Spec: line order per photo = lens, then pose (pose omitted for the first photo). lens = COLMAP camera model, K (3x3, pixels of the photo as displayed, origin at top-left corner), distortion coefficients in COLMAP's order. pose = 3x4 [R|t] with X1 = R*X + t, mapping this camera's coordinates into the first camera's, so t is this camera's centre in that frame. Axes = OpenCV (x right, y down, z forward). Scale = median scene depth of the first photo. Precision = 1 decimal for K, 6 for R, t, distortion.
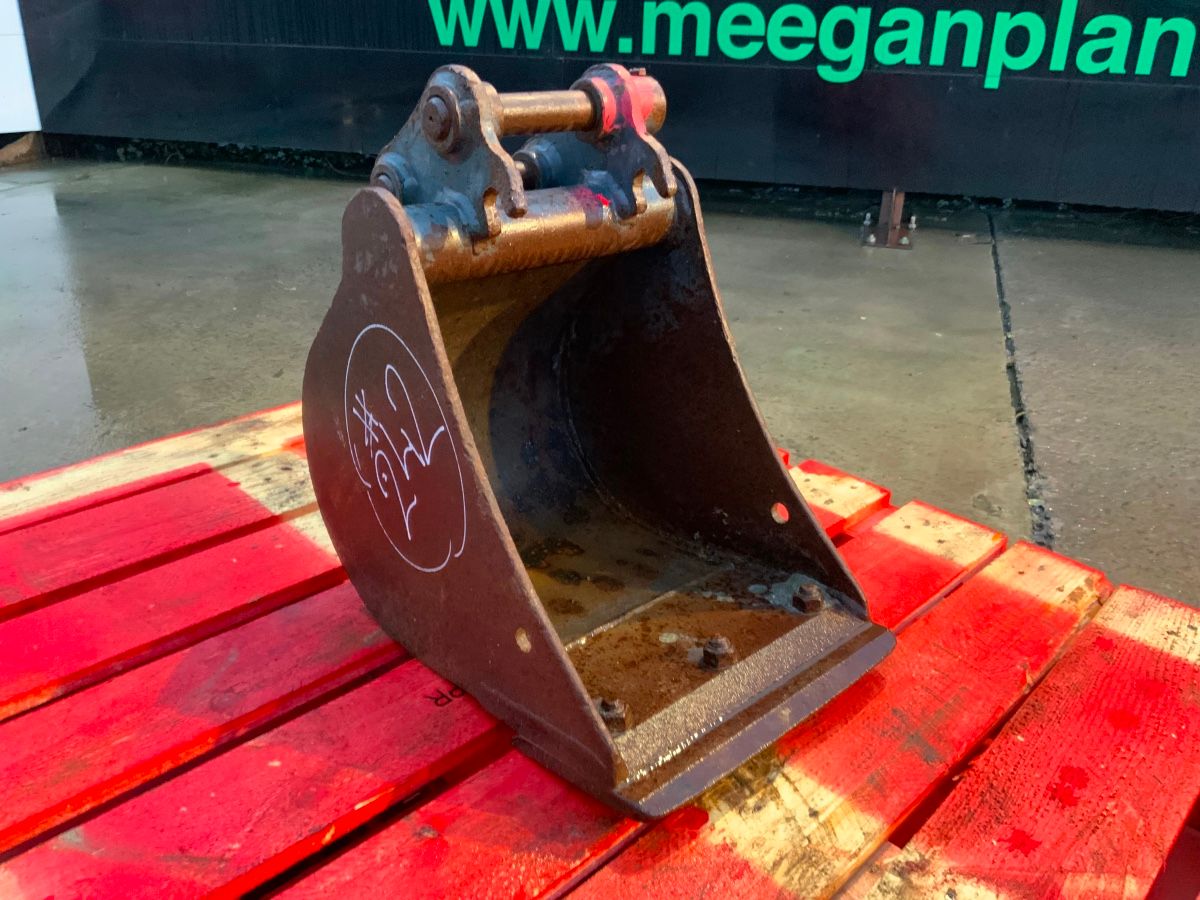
lens RADIAL K [[993.8, 0, 603.7], [0, 993.8, 451.6], [0, 0, 1]] dist [0.057233, -0.116457]
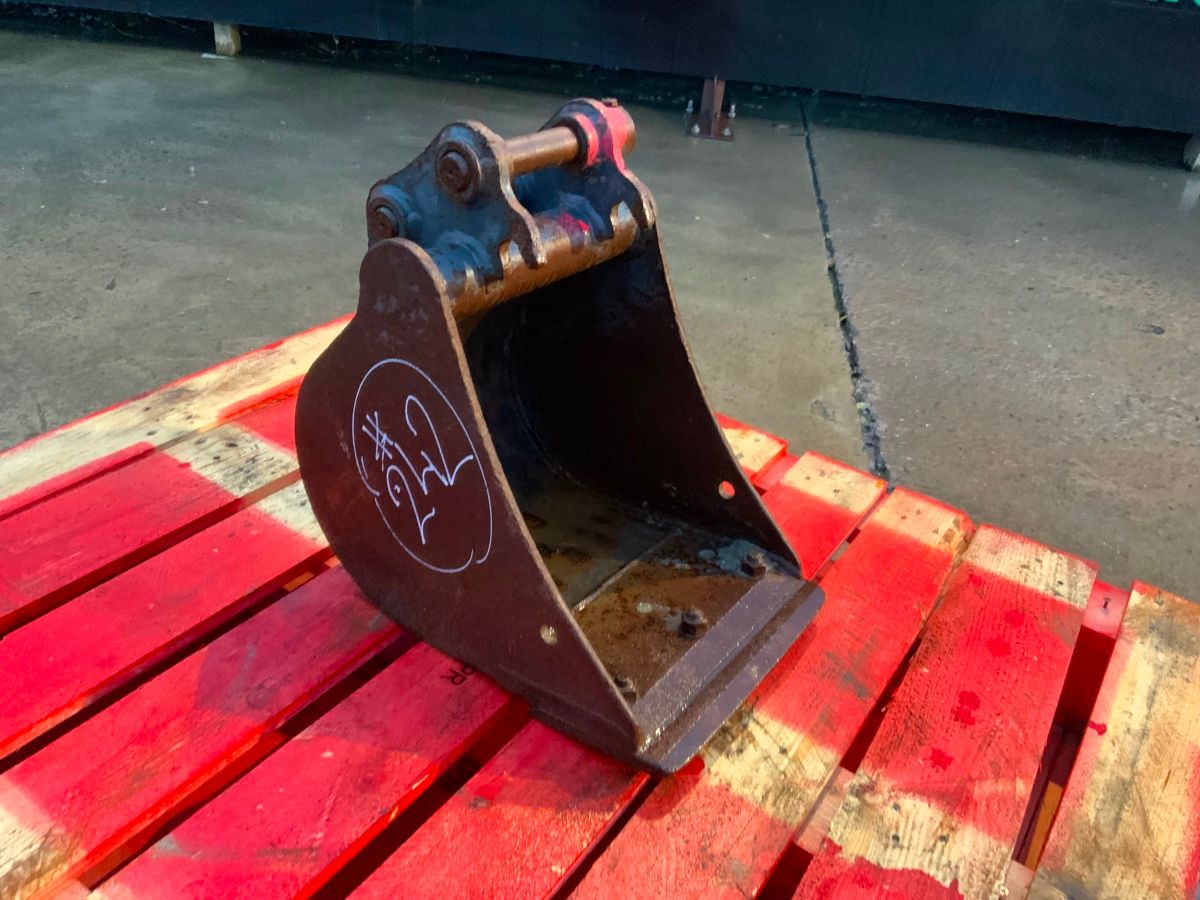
lens RADIAL K [[993.8, 0, 602.4], [0, 993.8, 448.1], [0, 0, 1]] dist [0.057233, -0.116457]
pose [[0.980249, -0.042122, 0.193229, -0.209451], [0.015839, 0.990638, 0.135595, -0.164245], [-0.197131, -0.129856, 0.971739, -0.104223]]
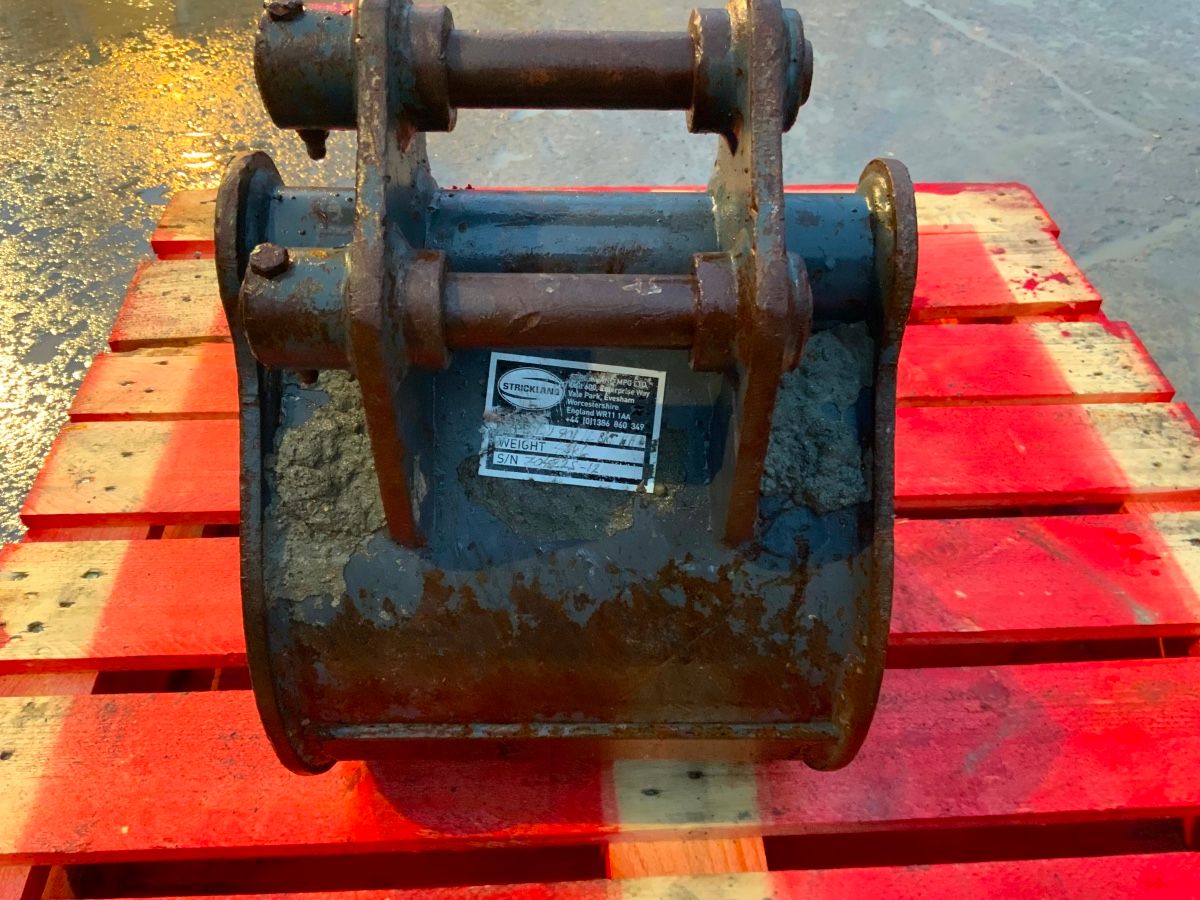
lens RADIAL K [[993.8, 0, 604.7], [0, 993.8, 457.6], [0, 0, 1]] dist [0.057233, -0.116457]
pose [[-0.742628, -0.499644, 0.445937, -0.411262], [0.239227, 0.424026, 0.873483, -0.693415], [-0.625520, 0.755353, -0.195365, 1.221394]]
